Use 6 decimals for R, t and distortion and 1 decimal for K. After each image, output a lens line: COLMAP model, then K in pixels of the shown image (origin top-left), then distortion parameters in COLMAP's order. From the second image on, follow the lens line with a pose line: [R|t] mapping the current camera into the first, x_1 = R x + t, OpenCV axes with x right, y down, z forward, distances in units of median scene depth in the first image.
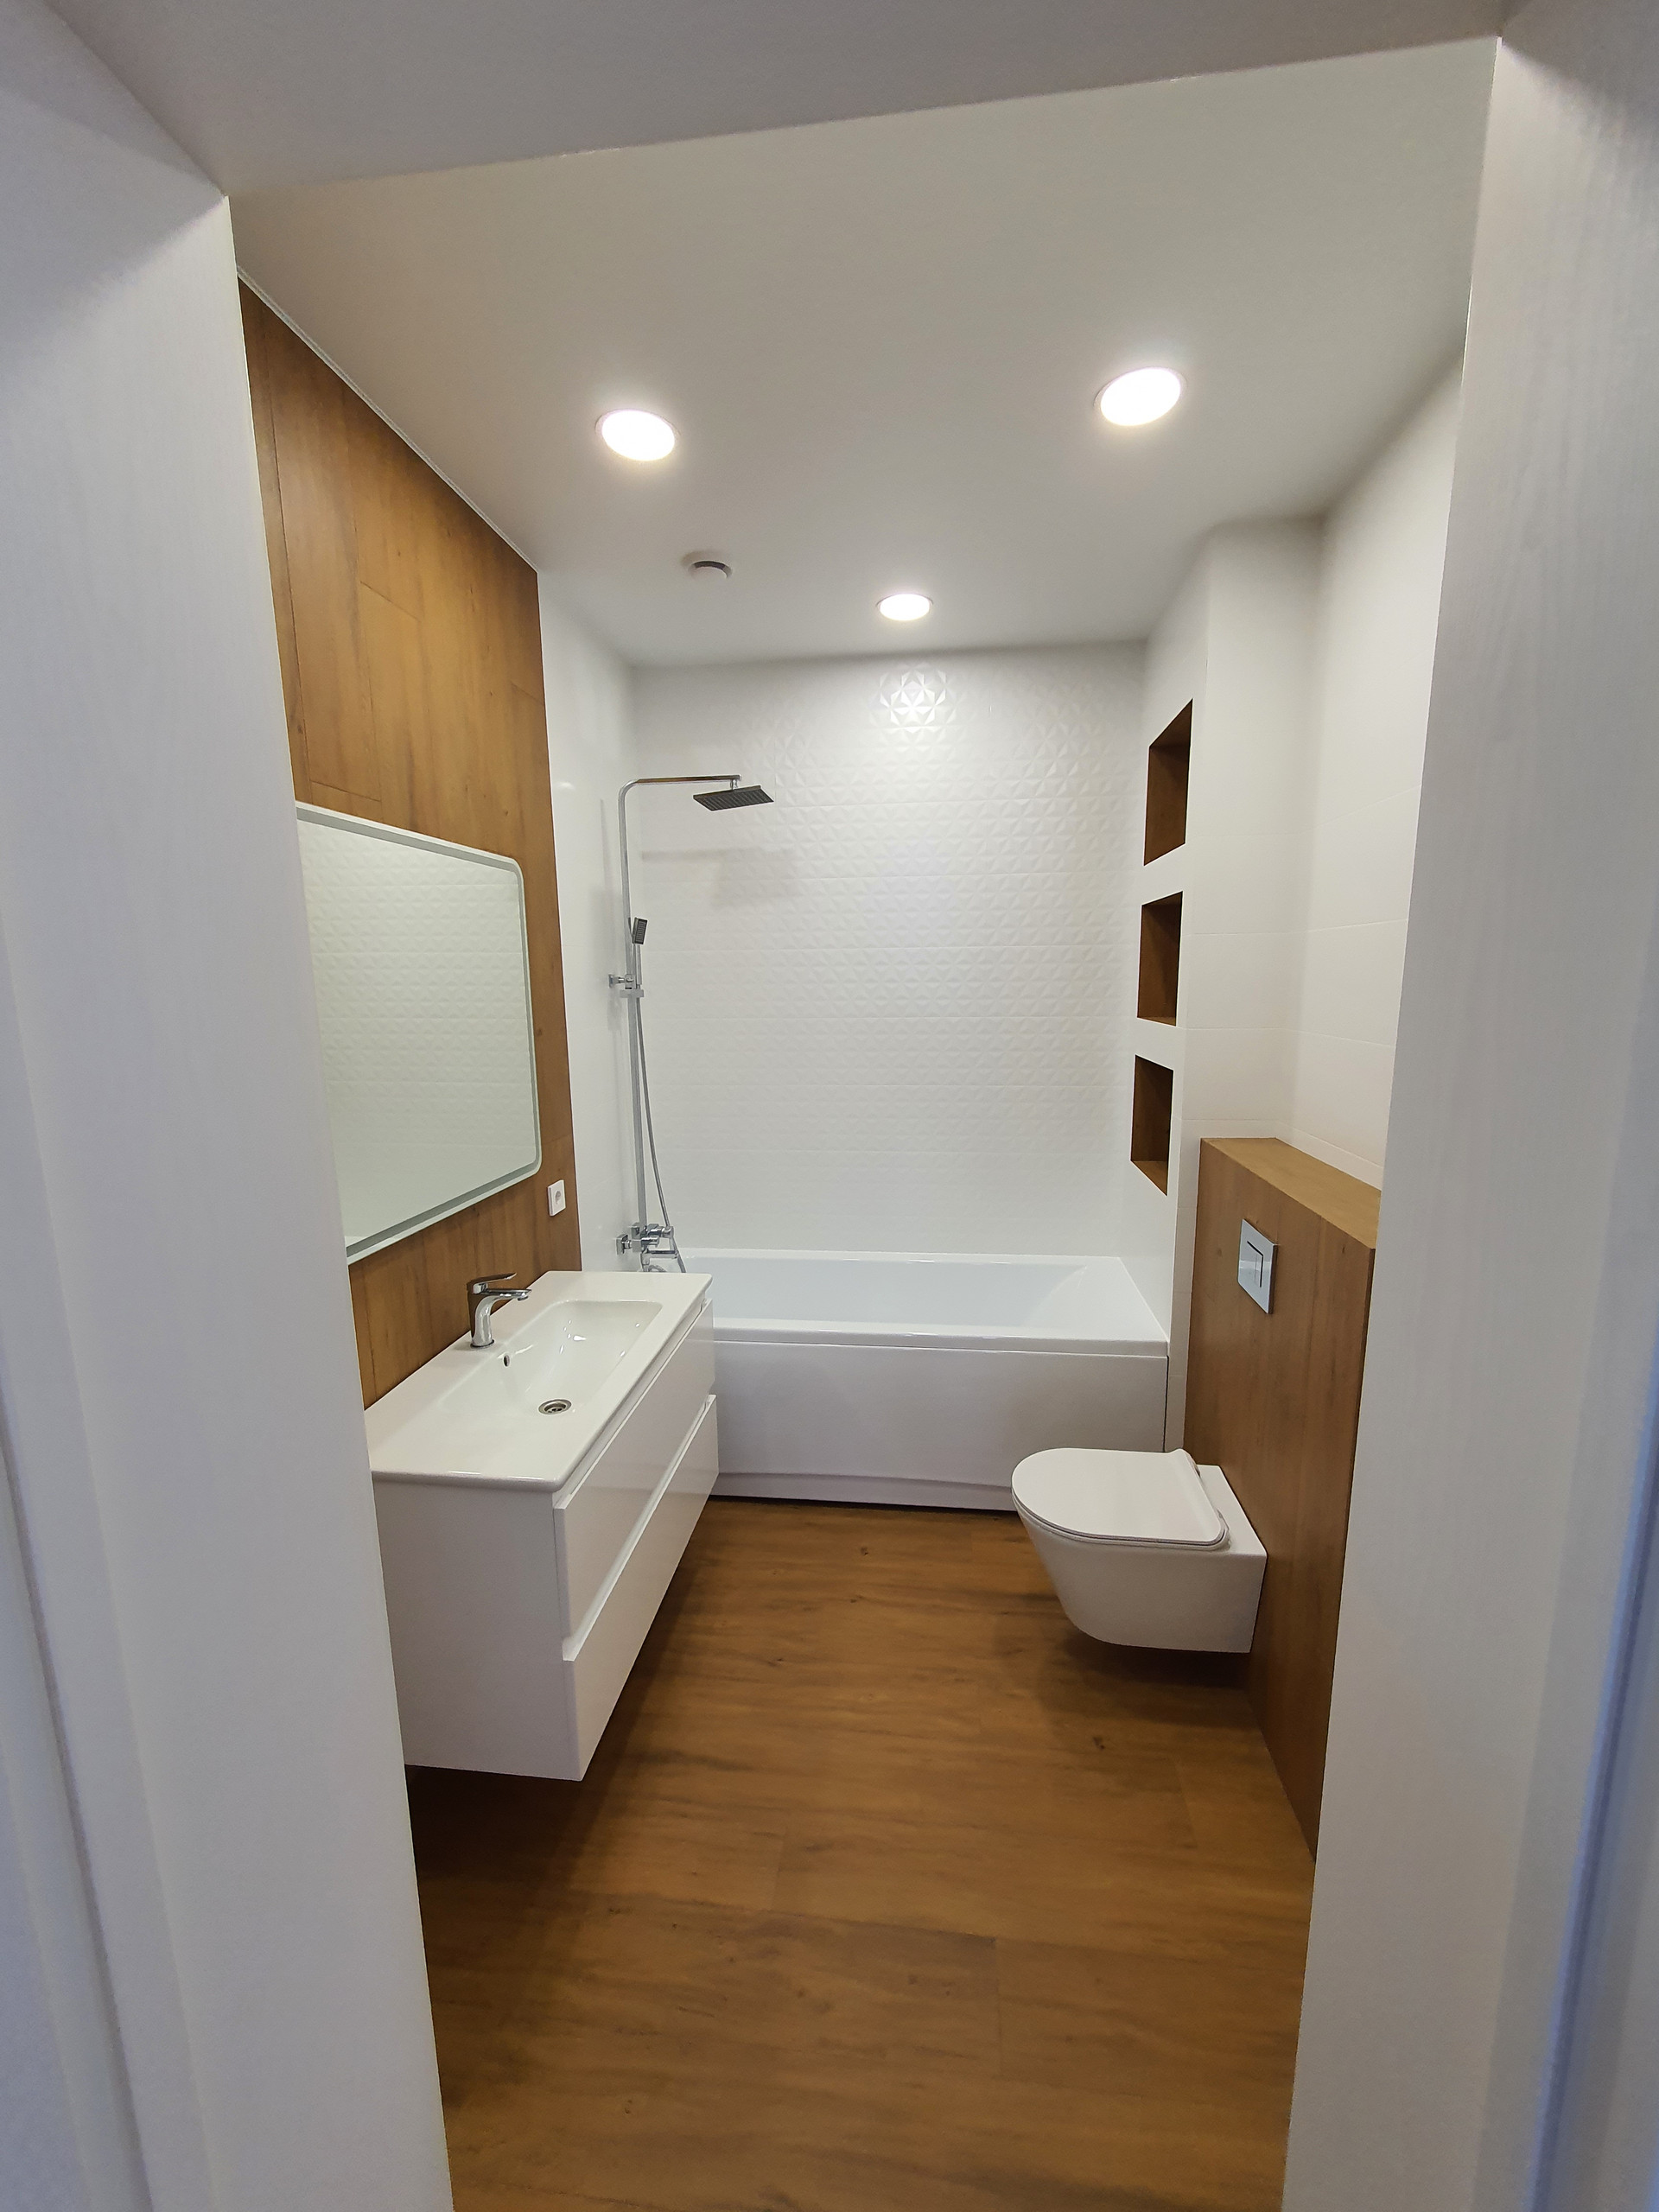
lens RADIAL K [[886.3, 0, 838.6], [0, 886.3, 1123.1], [0, 0, 1]] dist [0.006247, -0.000345]
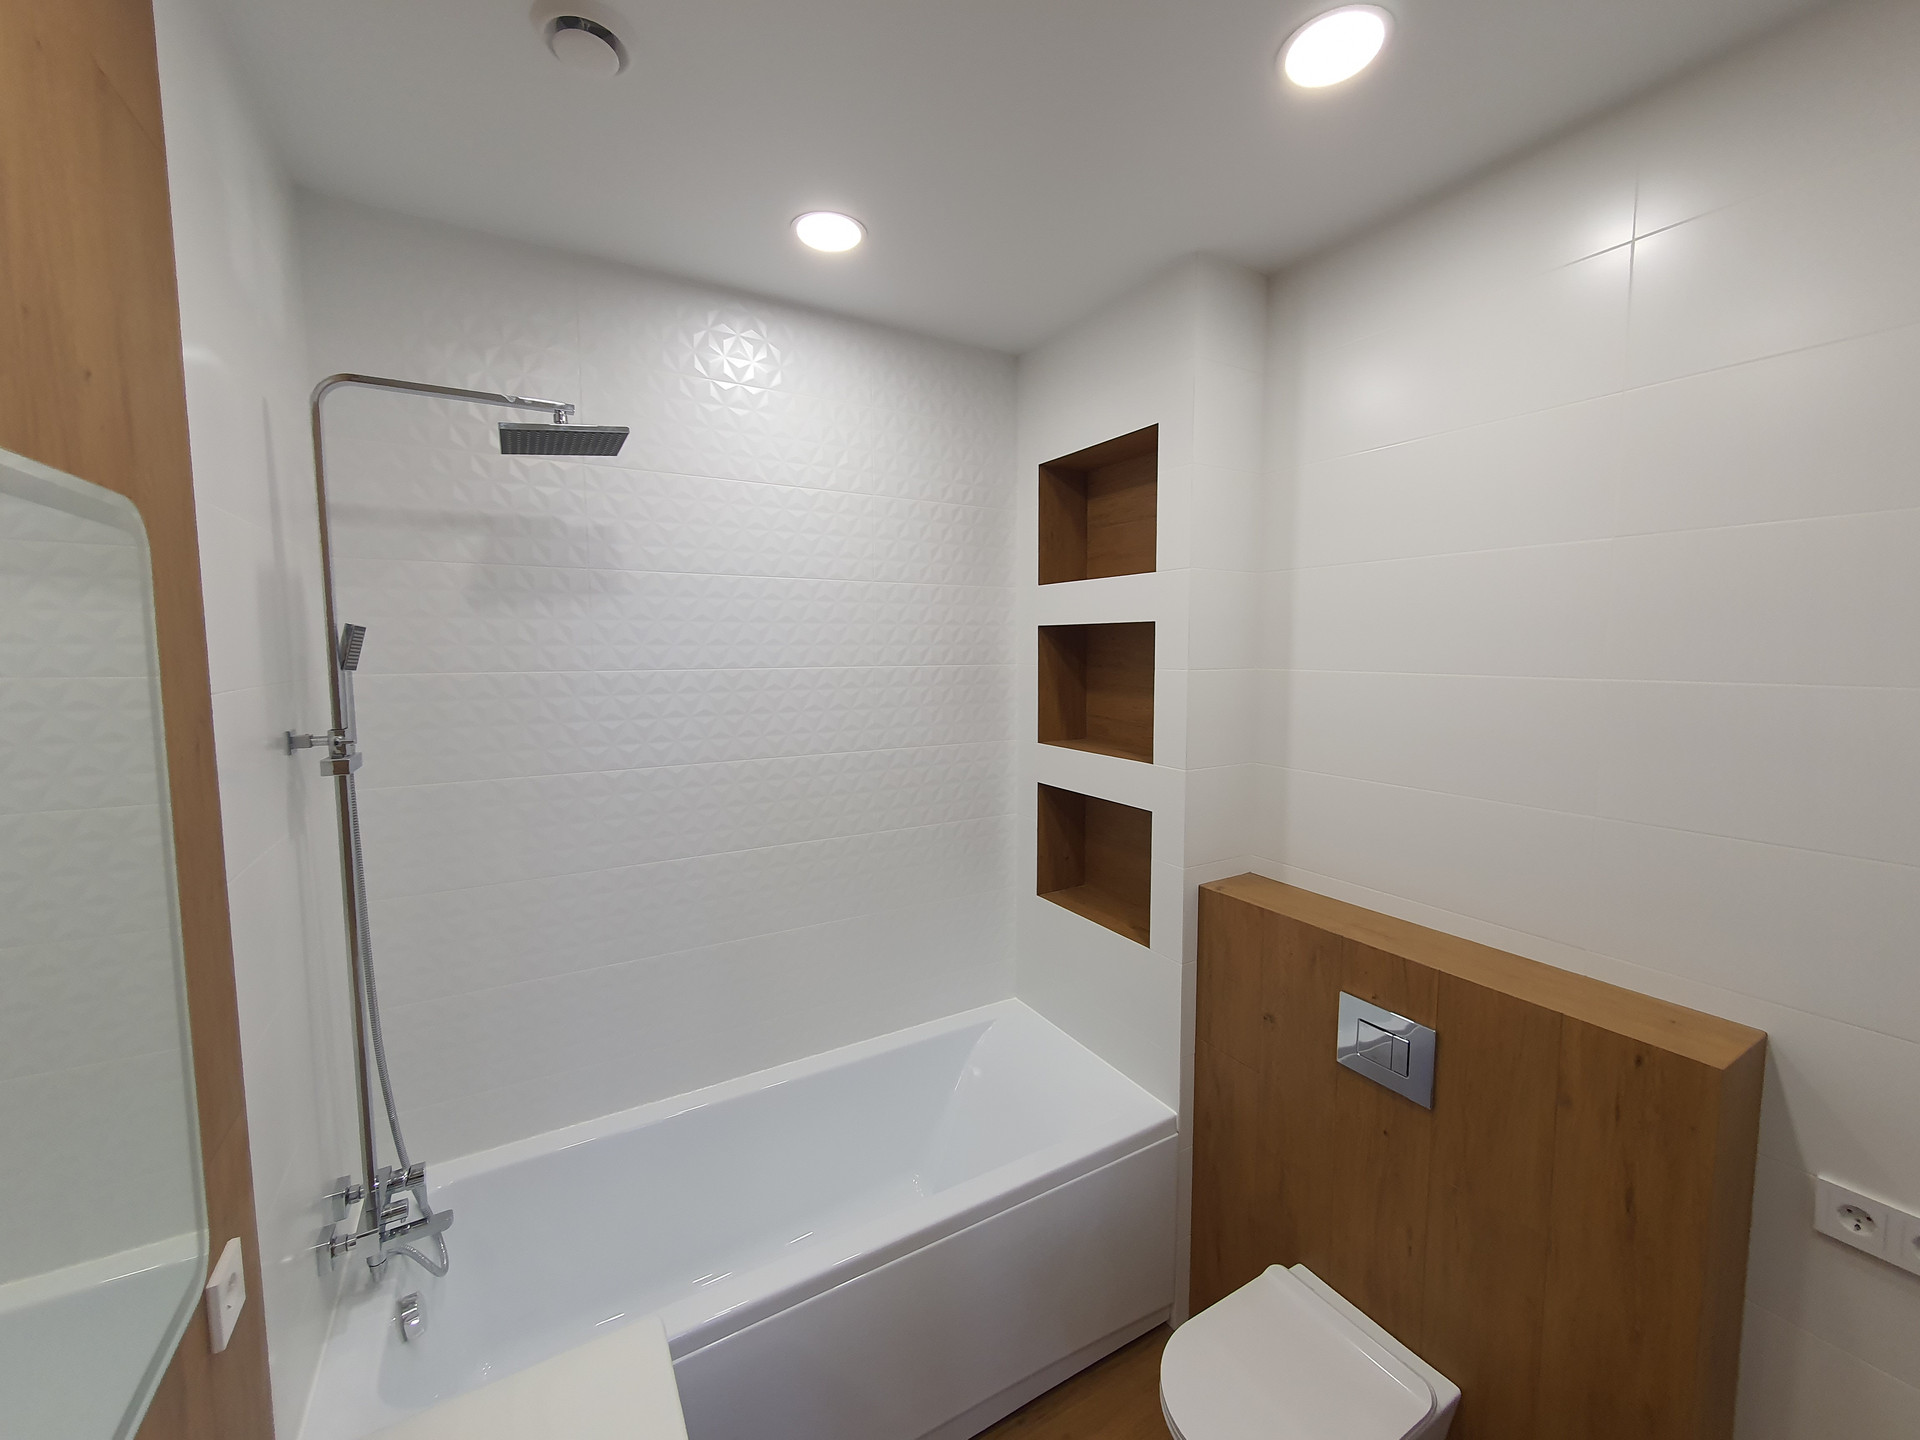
lens RADIAL K [[769.3, 0, 961.8], [0, 769.3, 701.4], [0, 0, 1]] dist [0.006247, -0.000345]
pose [[0.795691, -0.035864, 0.604640, -0.217733], [0.094046, 0.993454, -0.064836, -0.118993], [-0.598357, 0.108453, 0.793856, 0.408465]]
